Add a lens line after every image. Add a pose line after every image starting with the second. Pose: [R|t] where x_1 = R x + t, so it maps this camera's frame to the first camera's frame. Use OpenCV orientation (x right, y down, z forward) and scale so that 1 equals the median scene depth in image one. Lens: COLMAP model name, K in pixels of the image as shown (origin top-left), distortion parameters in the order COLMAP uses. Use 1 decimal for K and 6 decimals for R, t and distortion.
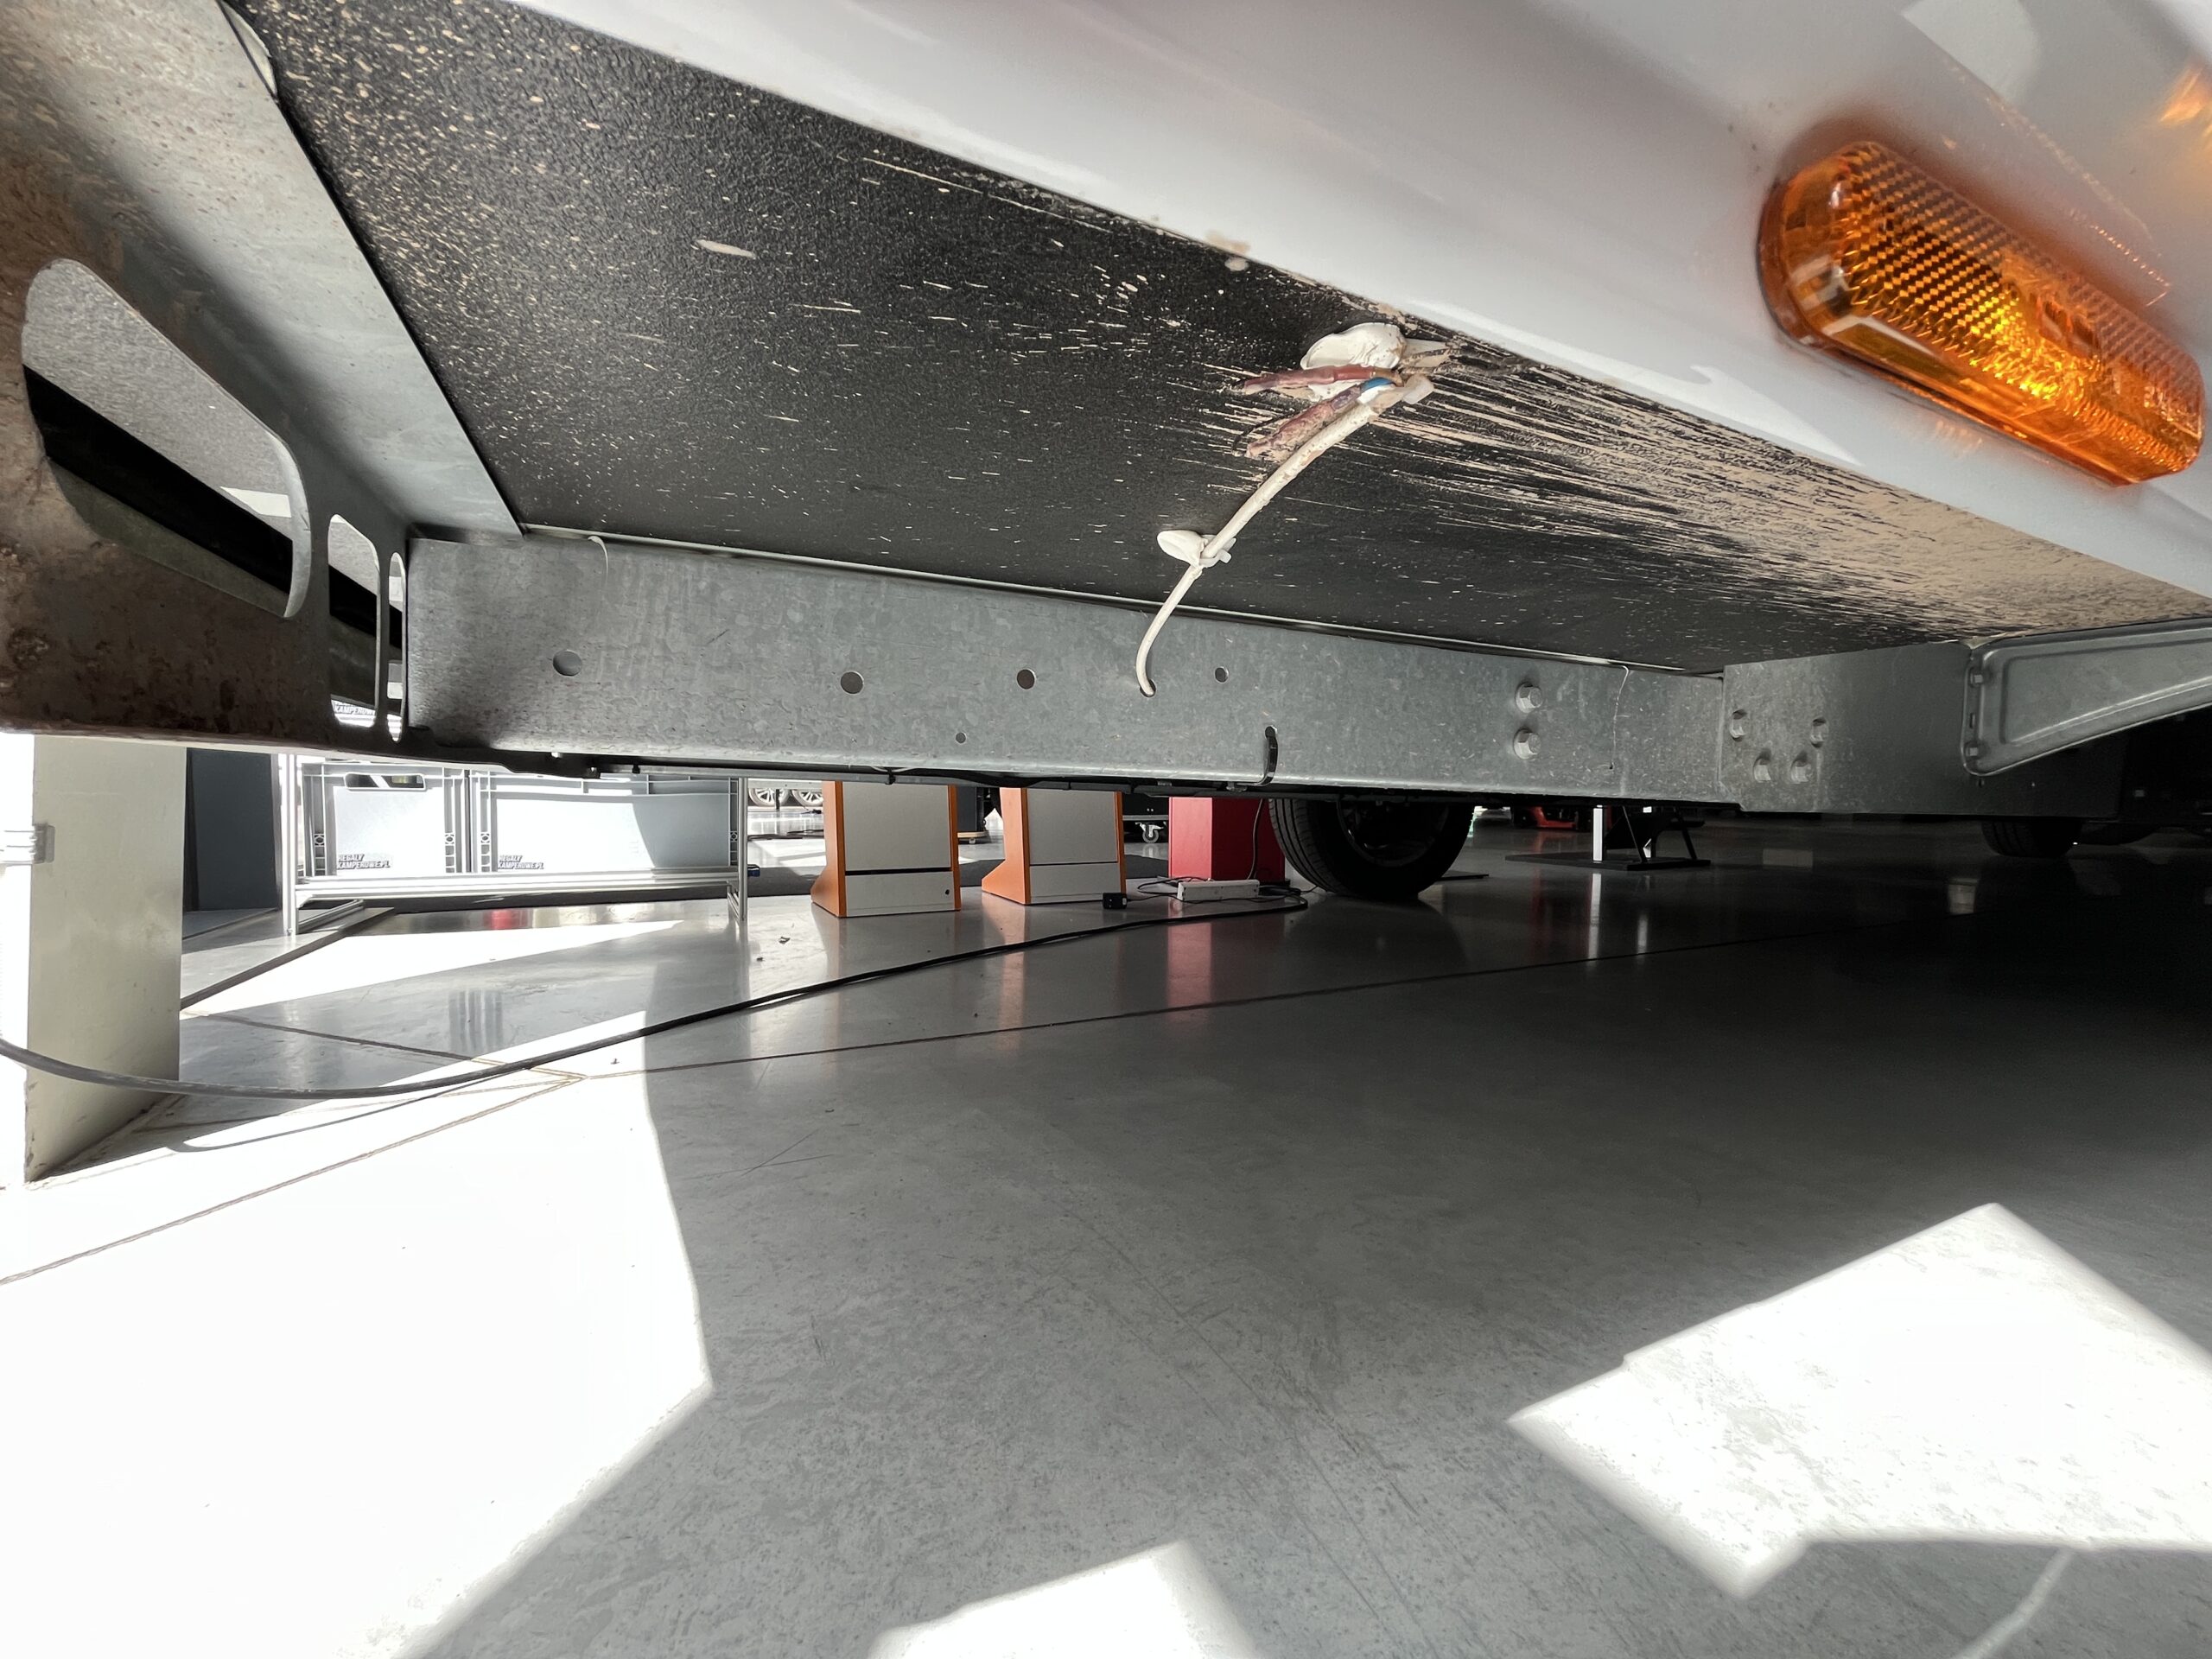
lens RADIAL K [[891.9, 0, 1106.3], [0, 891.9, 834.2], [0, 0, 1]] dist [-0.006370, 0.001000]
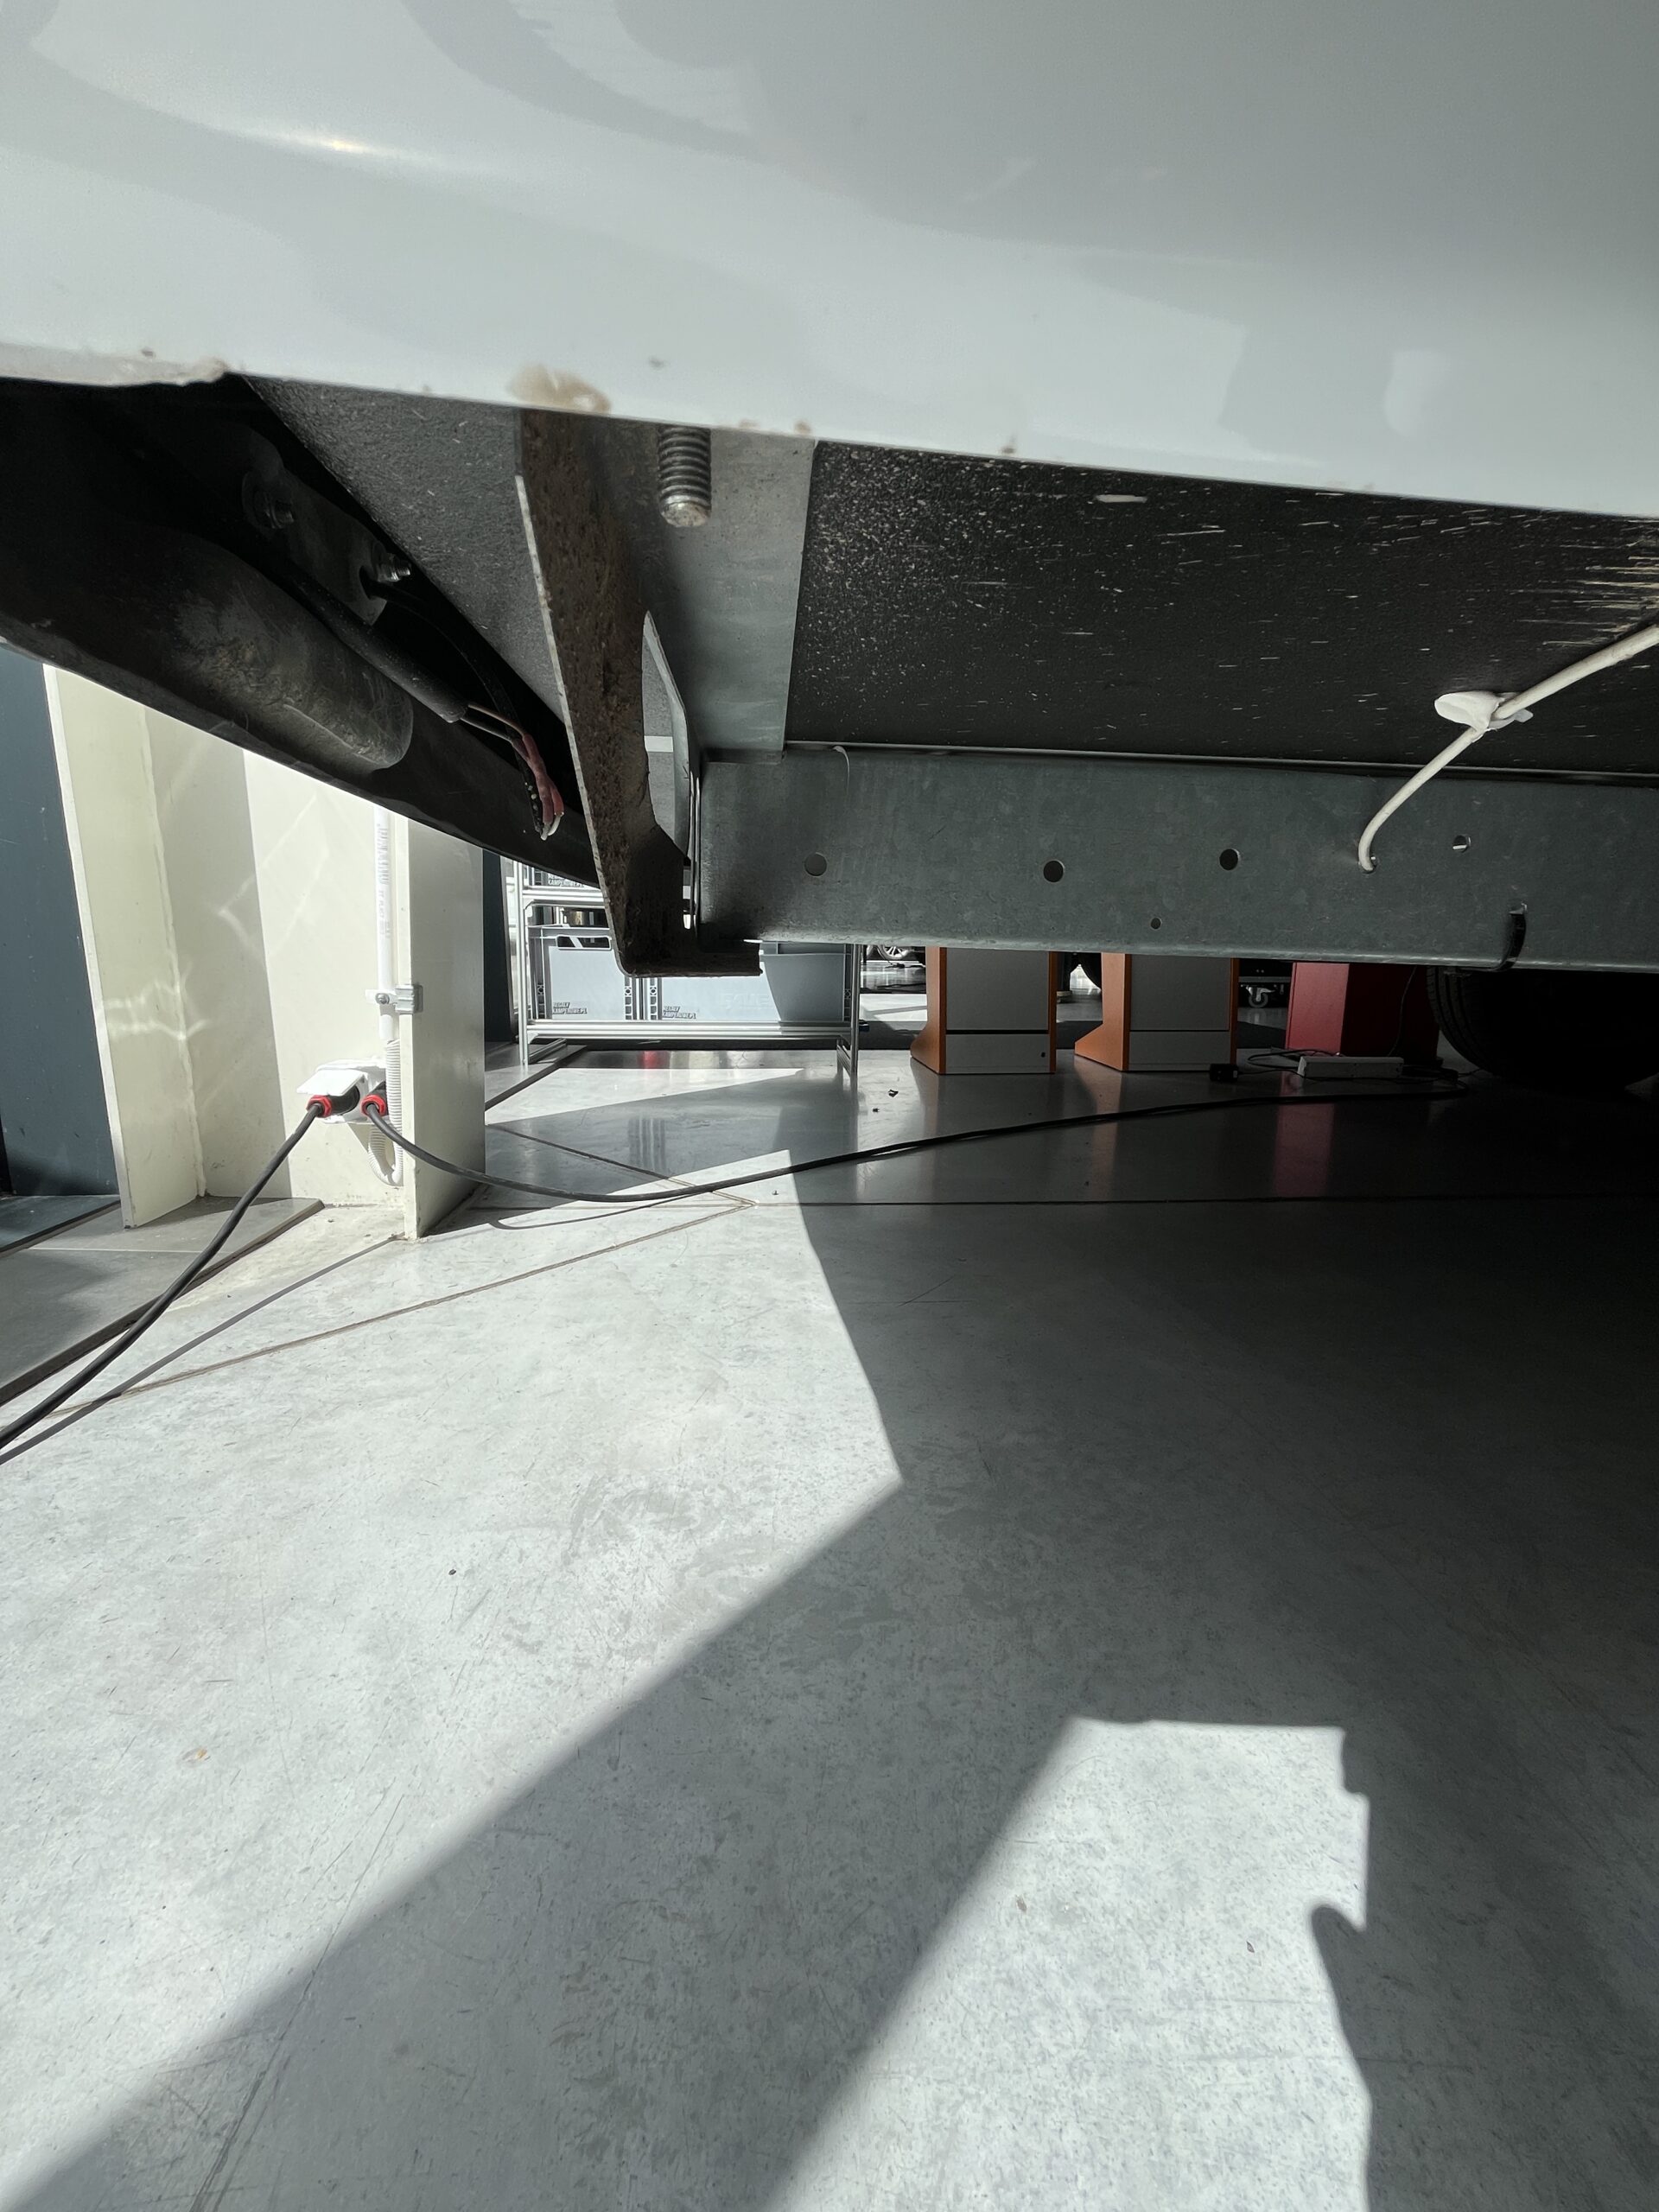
lens RADIAL K [[891.9, 0, 831.3], [0, 891.9, 1106.8], [0, 0, 1]] dist [-0.006370, 0.001000]
pose [[0.927275, 0.070938, -0.367598, -0.085868], [-0.022047, 0.990527, 0.135534, -0.023524], [0.373730, -0.117573, 0.920056, -0.048473]]
